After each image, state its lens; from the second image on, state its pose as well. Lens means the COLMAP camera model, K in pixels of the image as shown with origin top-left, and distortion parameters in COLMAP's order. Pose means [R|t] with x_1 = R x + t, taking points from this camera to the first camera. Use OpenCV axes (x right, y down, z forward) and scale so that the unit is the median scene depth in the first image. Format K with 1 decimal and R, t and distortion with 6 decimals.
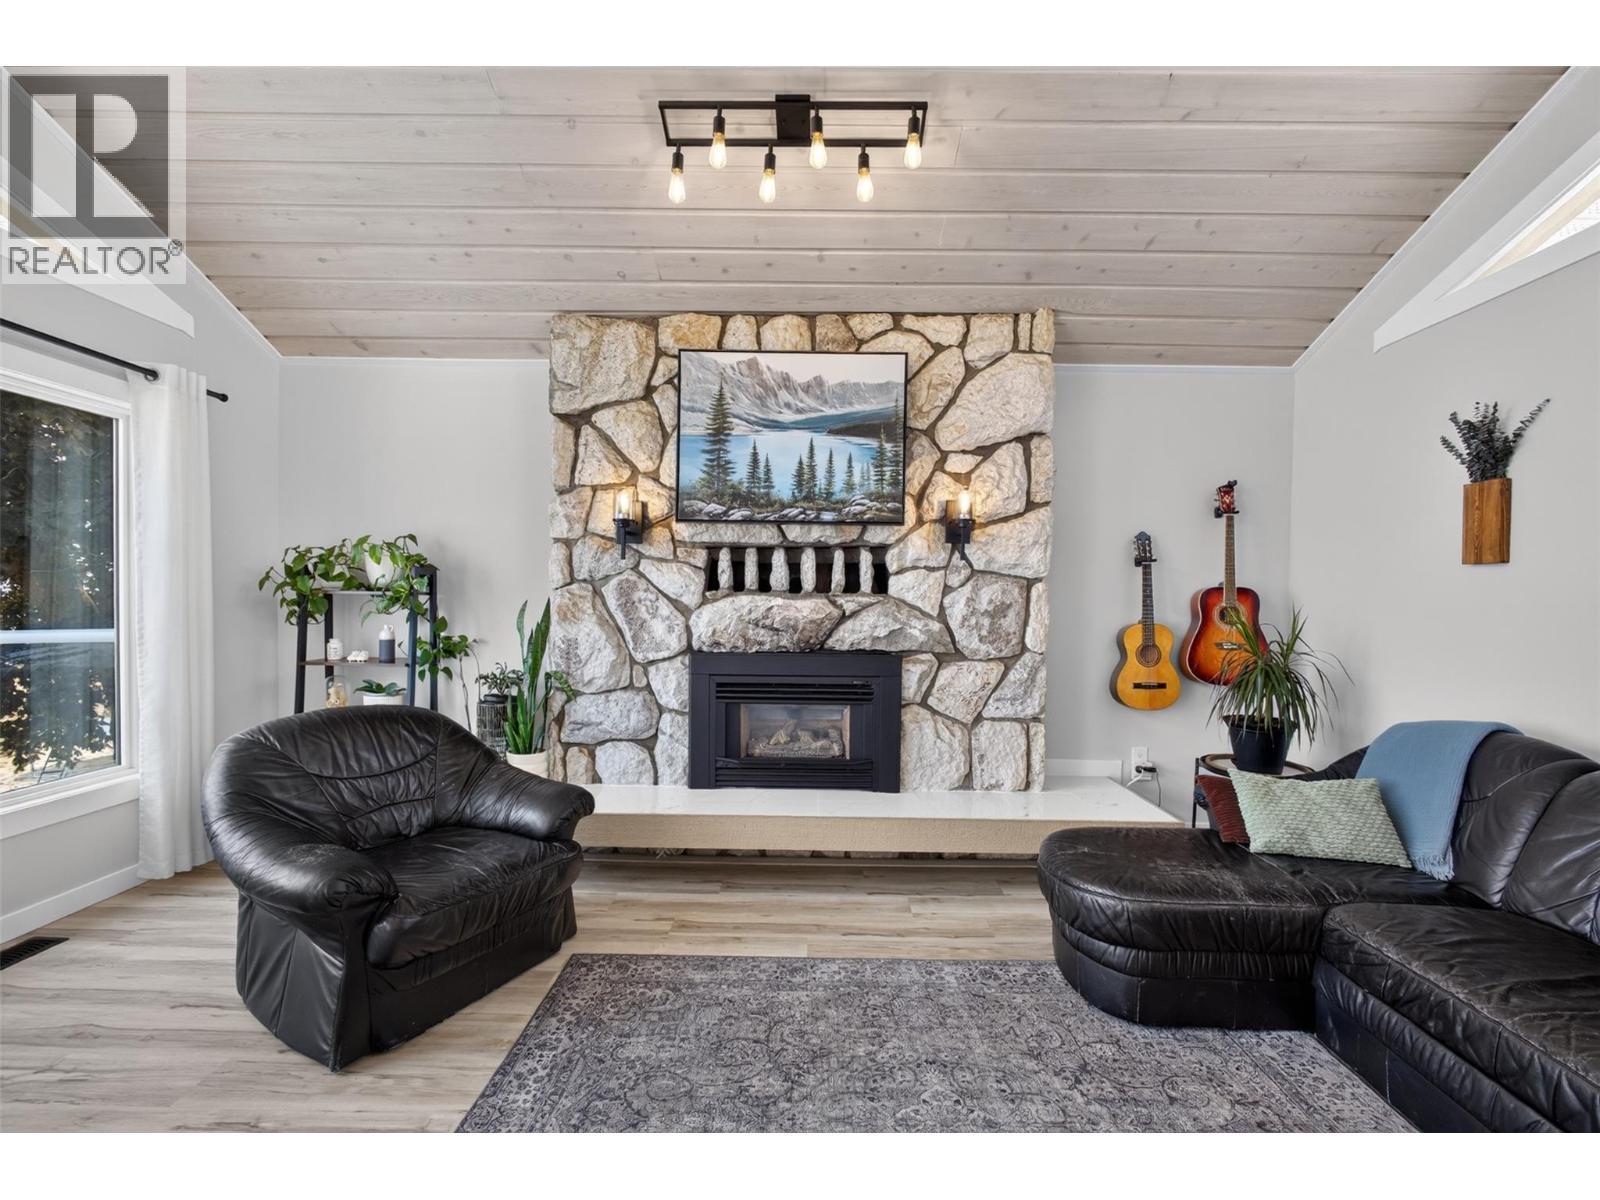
lens RADIAL K [[686.5, 0, 804.2], [0, 686.5, 614.2], [0, 0, 1]] dist [-0.009100, 0.002357]
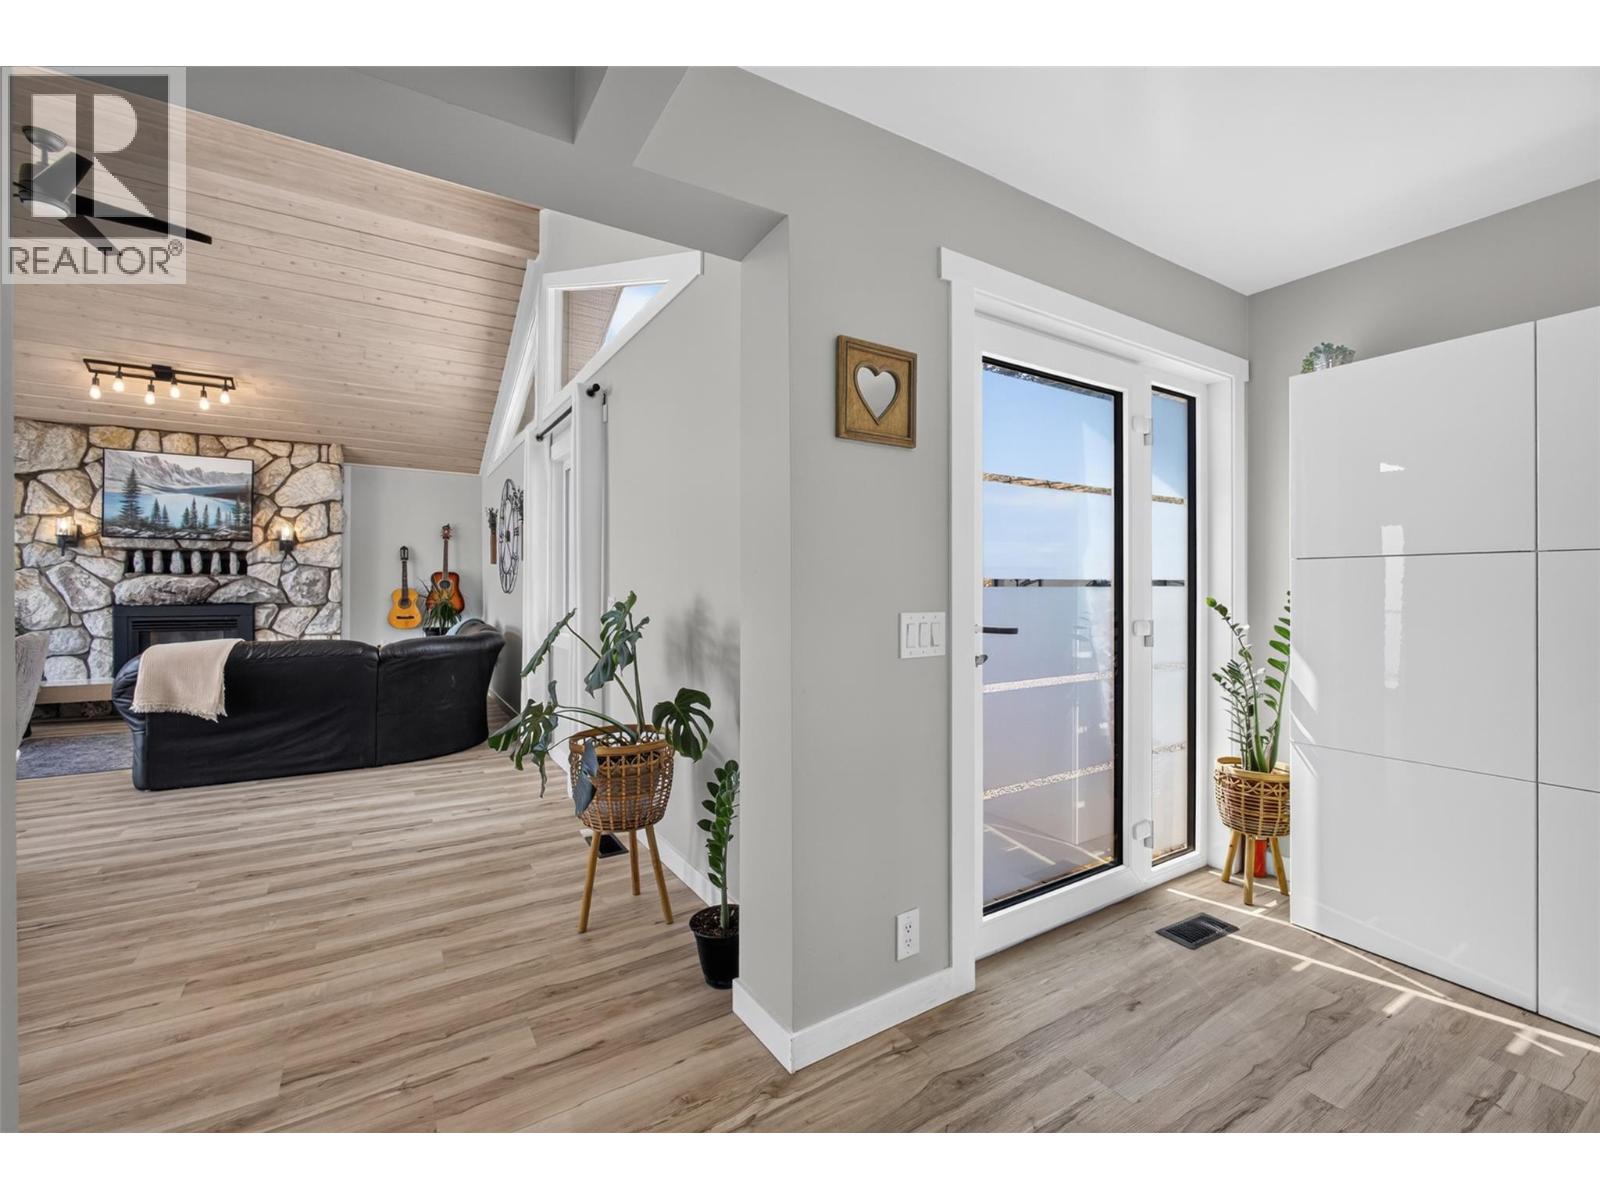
lens RADIAL K [[686.5, 0, 802.3], [0, 686.5, 589.2], [0, 0, 1]] dist [-0.009100, 0.002357]
pose [[0.845022, -0.009858, 0.534641, 0.432323], [0.020391, 0.999697, -0.013796, 0.074859], [-0.534343, 0.022560, 0.844966, -1.596277]]
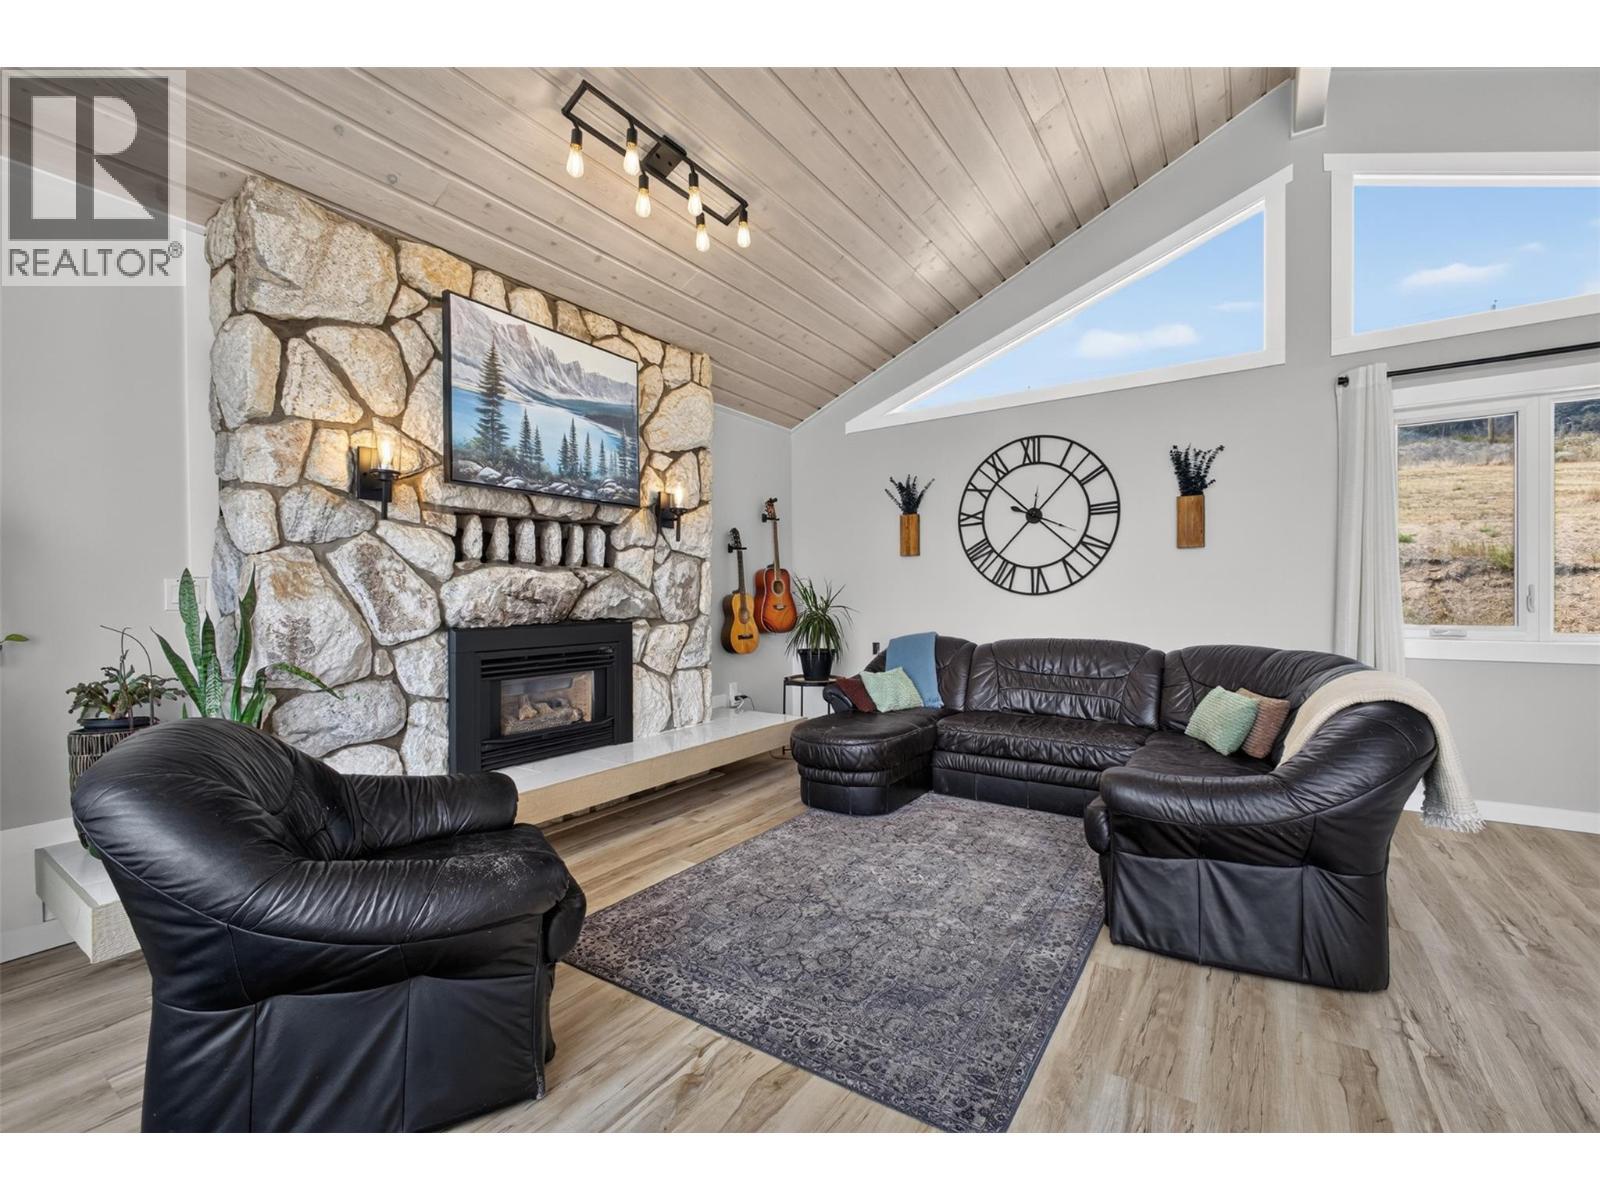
lens RADIAL K [[686.5, 0, 793.3], [0, 686.5, 602.2], [0, 0, 1]] dist [-0.009100, 0.002357]
pose [[0.555687, -0.022120, 0.831097, -0.658606], [0.031312, 0.999494, 0.005666, 0.029392], [-0.830802, 0.022874, 0.556098, 0.132603]]
